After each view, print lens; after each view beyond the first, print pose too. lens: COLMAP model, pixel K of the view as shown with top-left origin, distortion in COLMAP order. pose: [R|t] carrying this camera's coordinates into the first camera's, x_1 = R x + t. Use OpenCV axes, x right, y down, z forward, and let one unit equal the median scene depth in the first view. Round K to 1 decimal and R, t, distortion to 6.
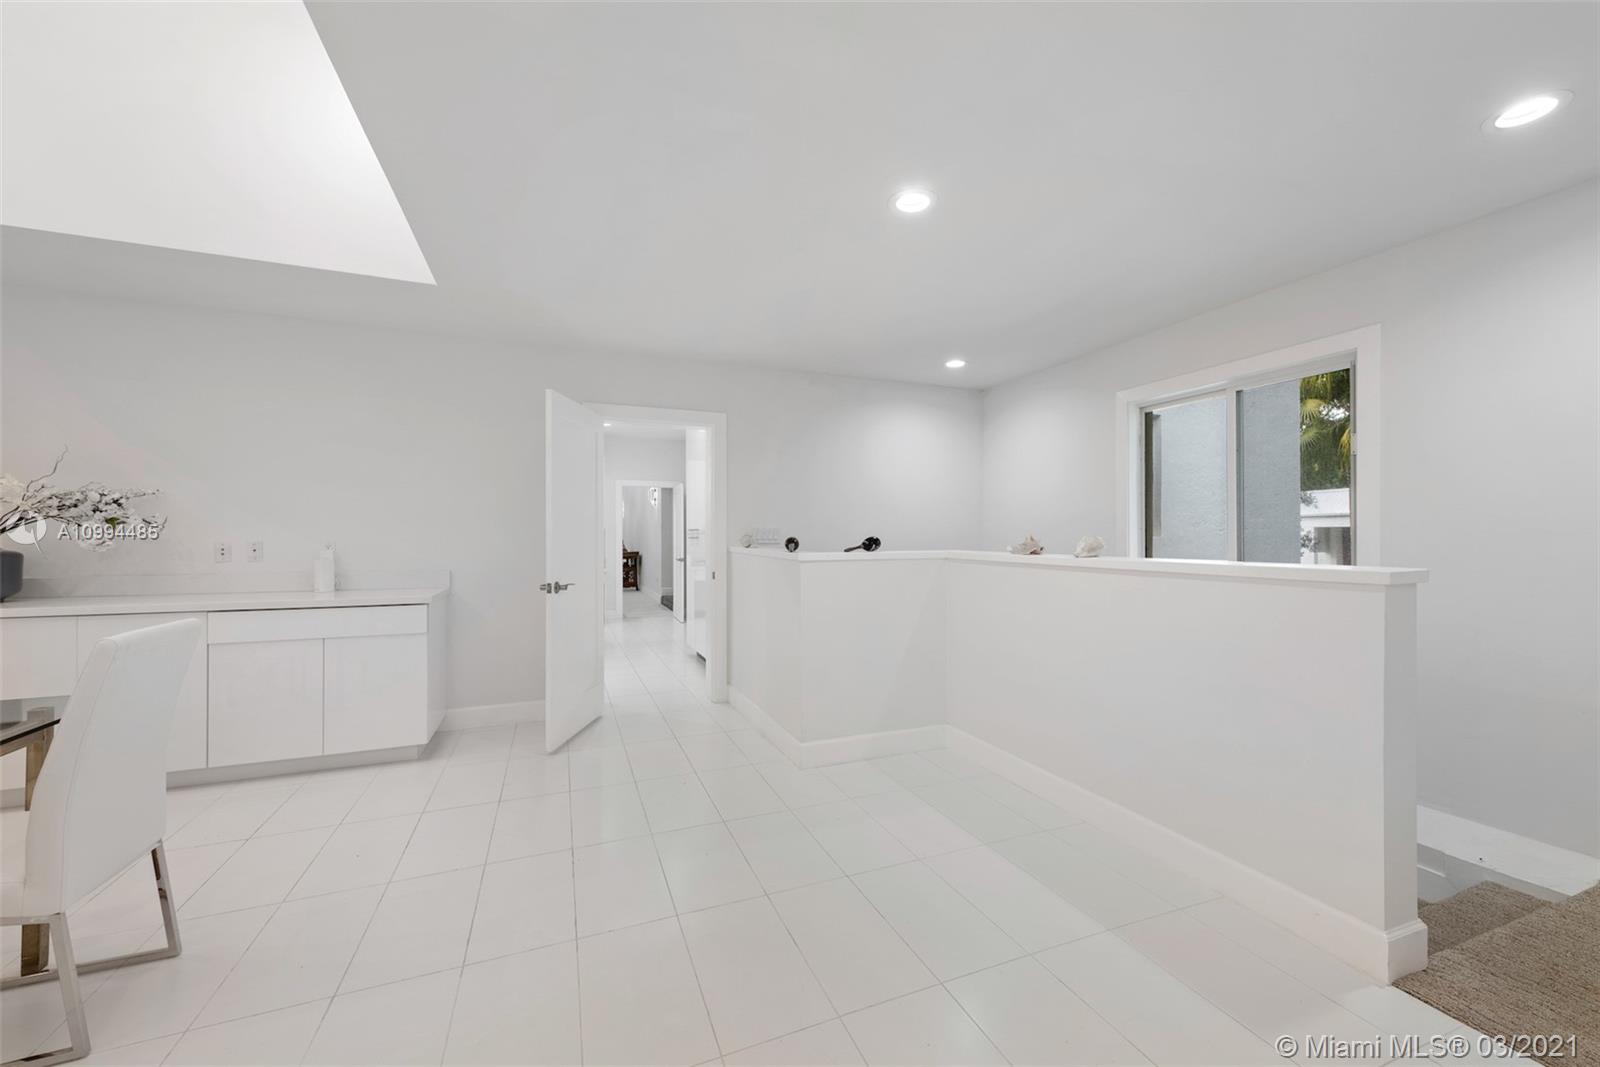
lens RADIAL K [[626.5, 0, 793.6], [0, 626.5, 537.7], [0, 0, 1]] dist [-0.000307, 0.000004]
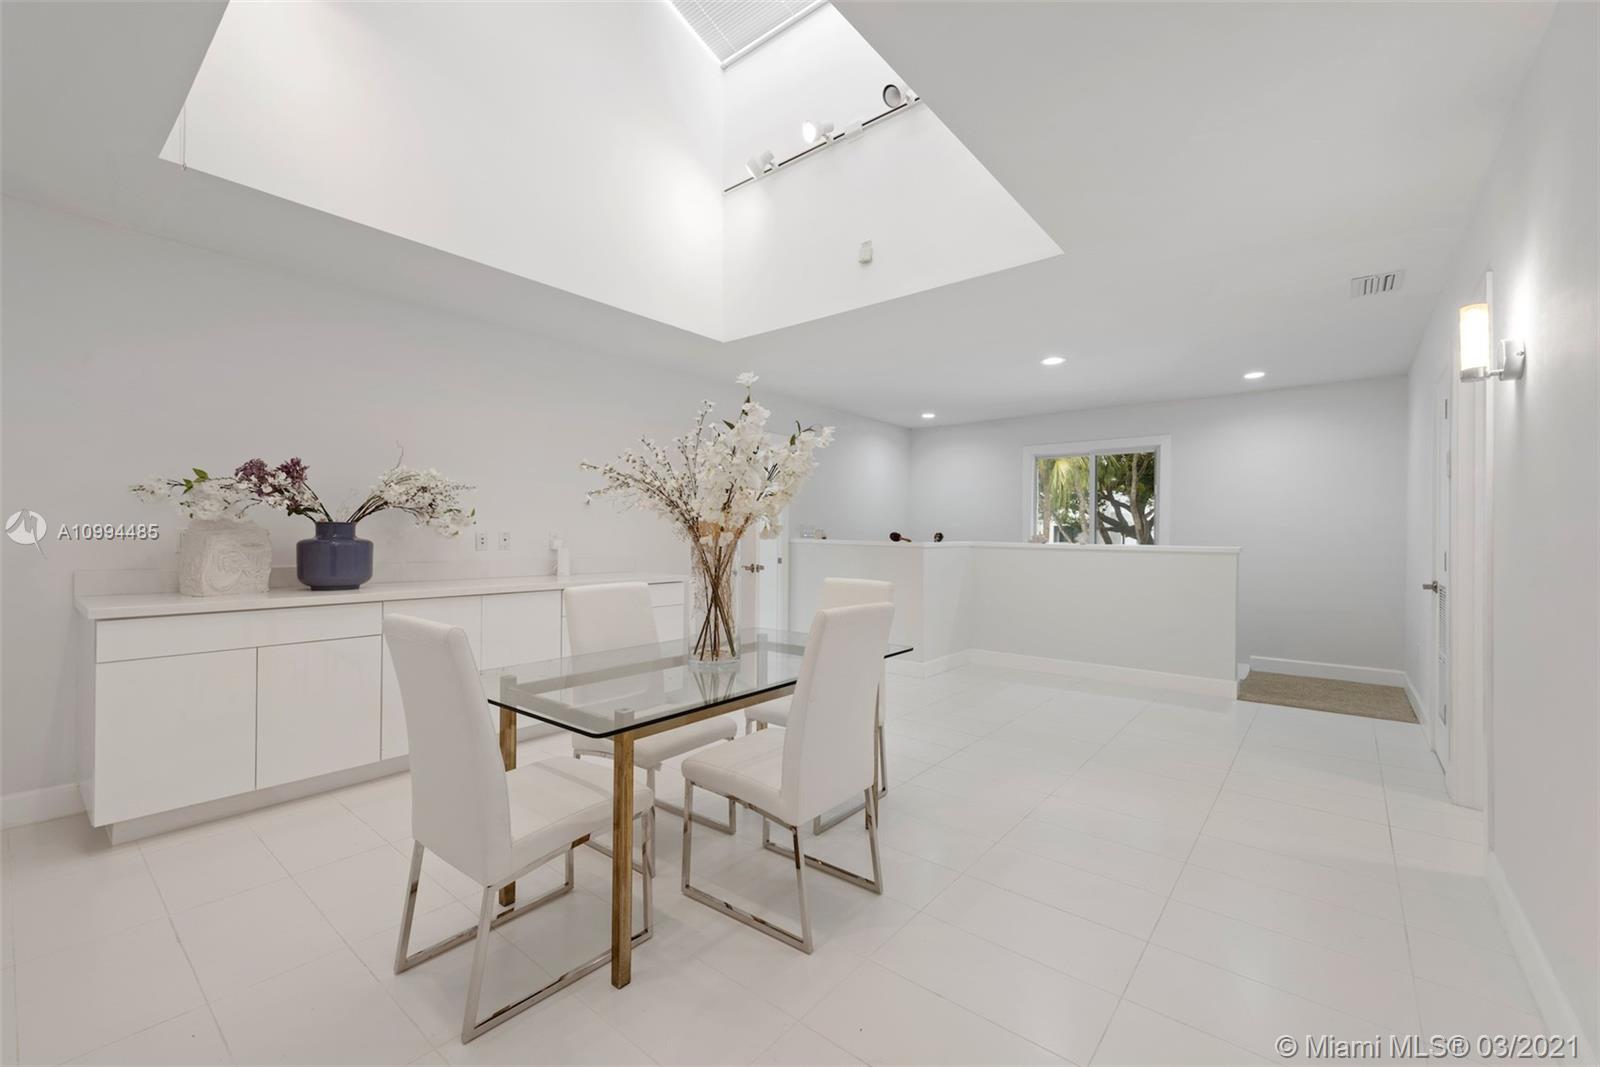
lens RADIAL K [[669.1, 0, 802.2], [0, 669.1, 532.7], [0, 0, 1]] dist [-0.002224, -0.000168]
pose [[0.862703, 0.009599, 0.505619, -1.008651], [-0.008412, 0.999954, -0.004632, 0.010834], [-0.505640, -0.000257, 0.862744, -0.265263]]
